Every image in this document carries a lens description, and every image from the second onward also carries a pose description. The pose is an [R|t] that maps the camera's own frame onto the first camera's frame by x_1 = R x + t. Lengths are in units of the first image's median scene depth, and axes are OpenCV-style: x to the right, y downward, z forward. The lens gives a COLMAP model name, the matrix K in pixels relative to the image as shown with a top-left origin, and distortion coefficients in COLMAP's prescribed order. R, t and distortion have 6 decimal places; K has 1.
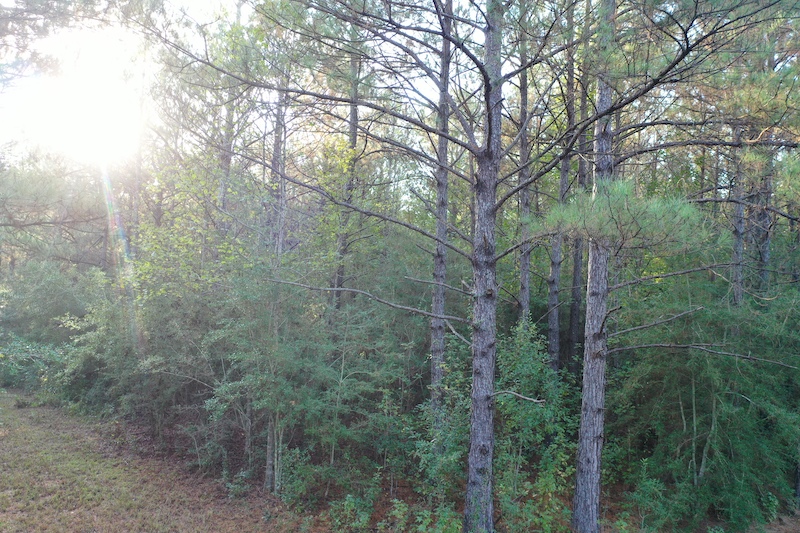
lens RADIAL K [[634.7, 0, 401.5], [0, 634.7, 266.3], [0, 0, 1]] dist [0.006449, 0.007738]
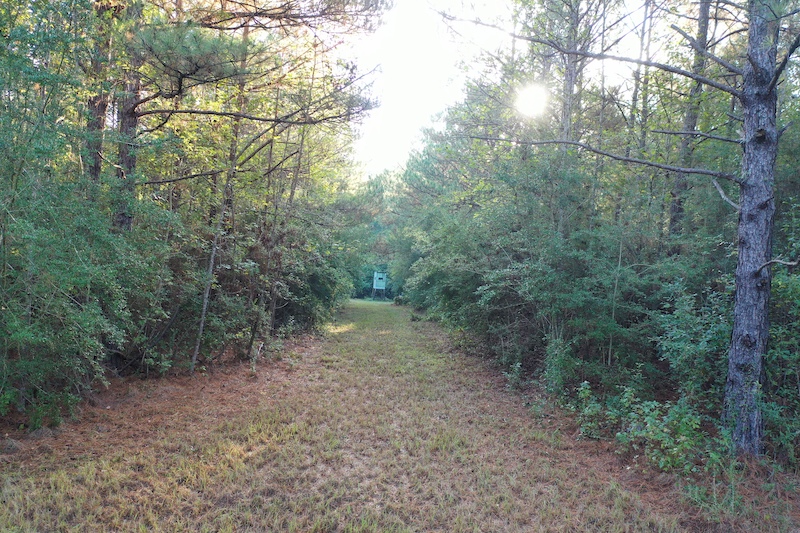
lens RADIAL K [[634.7, 0, 400.6], [0, 634.7, 265.7], [0, 0, 1]] dist [0.006449, 0.007738]
pose [[0.794594, 0.014167, -0.606976, 0.231249], [0.022451, 0.998358, 0.052692, 0.130727], [0.606726, -0.055496, 0.792971, 0.123969]]
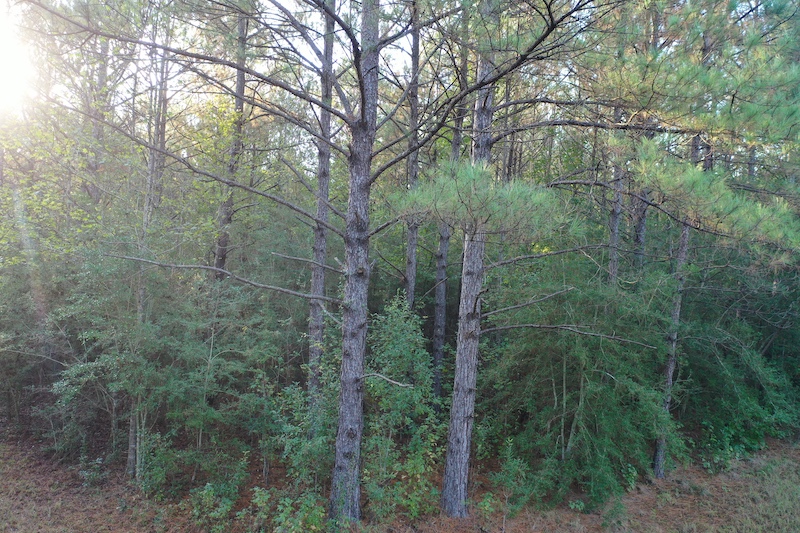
lens RADIAL K [[634.7, 0, 399.5], [0, 634.7, 267.2], [0, 0, 1]] dist [0.006449, 0.007738]
pose [[0.989844, 0.014280, 0.141438, 0.054573], [-0.021776, 0.998431, 0.051592, -0.013588], [-0.140479, -0.054148, 0.988602, 0.041994]]
